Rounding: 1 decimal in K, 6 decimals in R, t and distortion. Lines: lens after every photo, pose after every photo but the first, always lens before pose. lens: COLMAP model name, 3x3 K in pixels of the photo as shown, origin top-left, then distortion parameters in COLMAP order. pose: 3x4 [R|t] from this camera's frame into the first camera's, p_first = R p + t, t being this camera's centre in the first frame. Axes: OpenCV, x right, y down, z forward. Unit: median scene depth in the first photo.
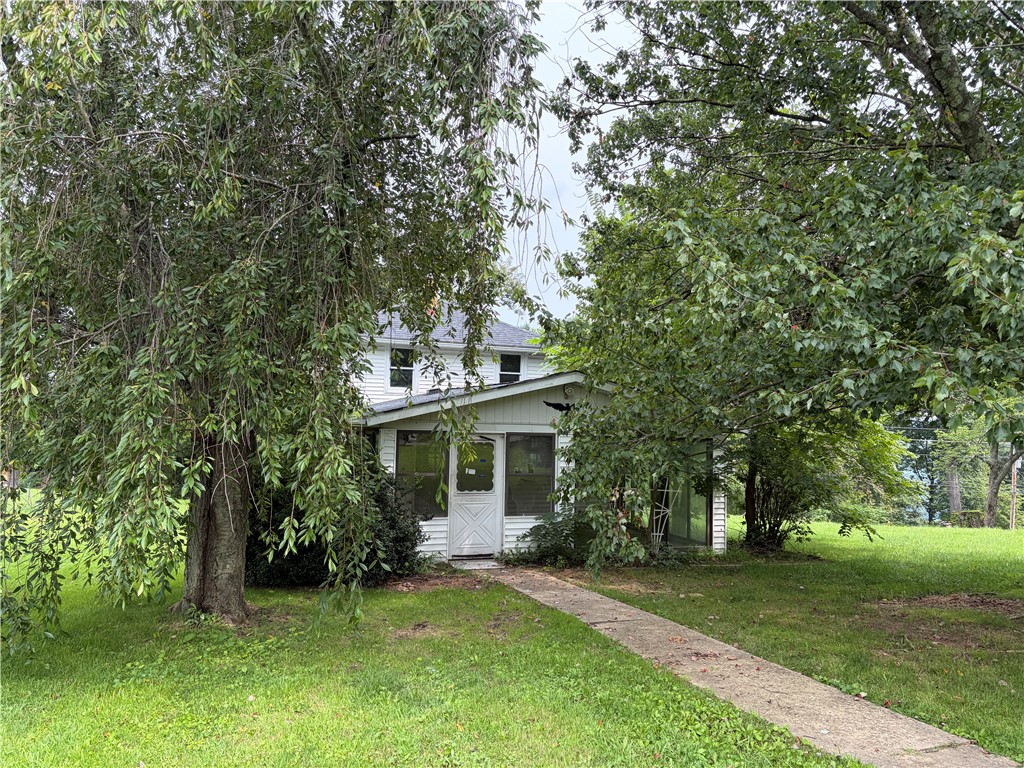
lens RADIAL K [[775.7, 0, 509.9], [0, 775.7, 384.6], [0, 0, 1]] dist [0.009786, 0.000513]
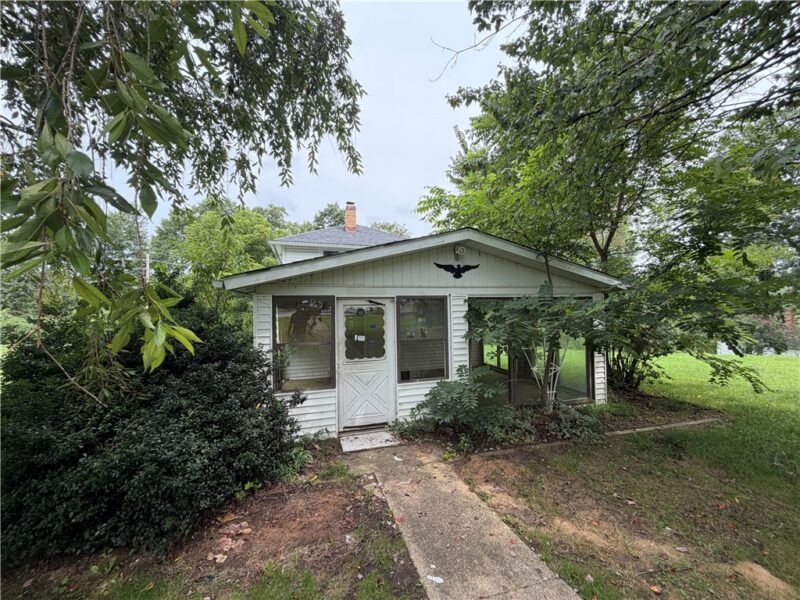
lens RADIAL K [[321.4, 0, 403.2], [0, 321.4, 302.7], [0, 0, 1]] dist [-0.004020, -0.000117]
pose [[0.997966, -0.040751, -0.049025, 0.023159], [0.041695, 0.998961, 0.018400, 0.063579], [0.048224, -0.020406, 0.998628, 0.607640]]
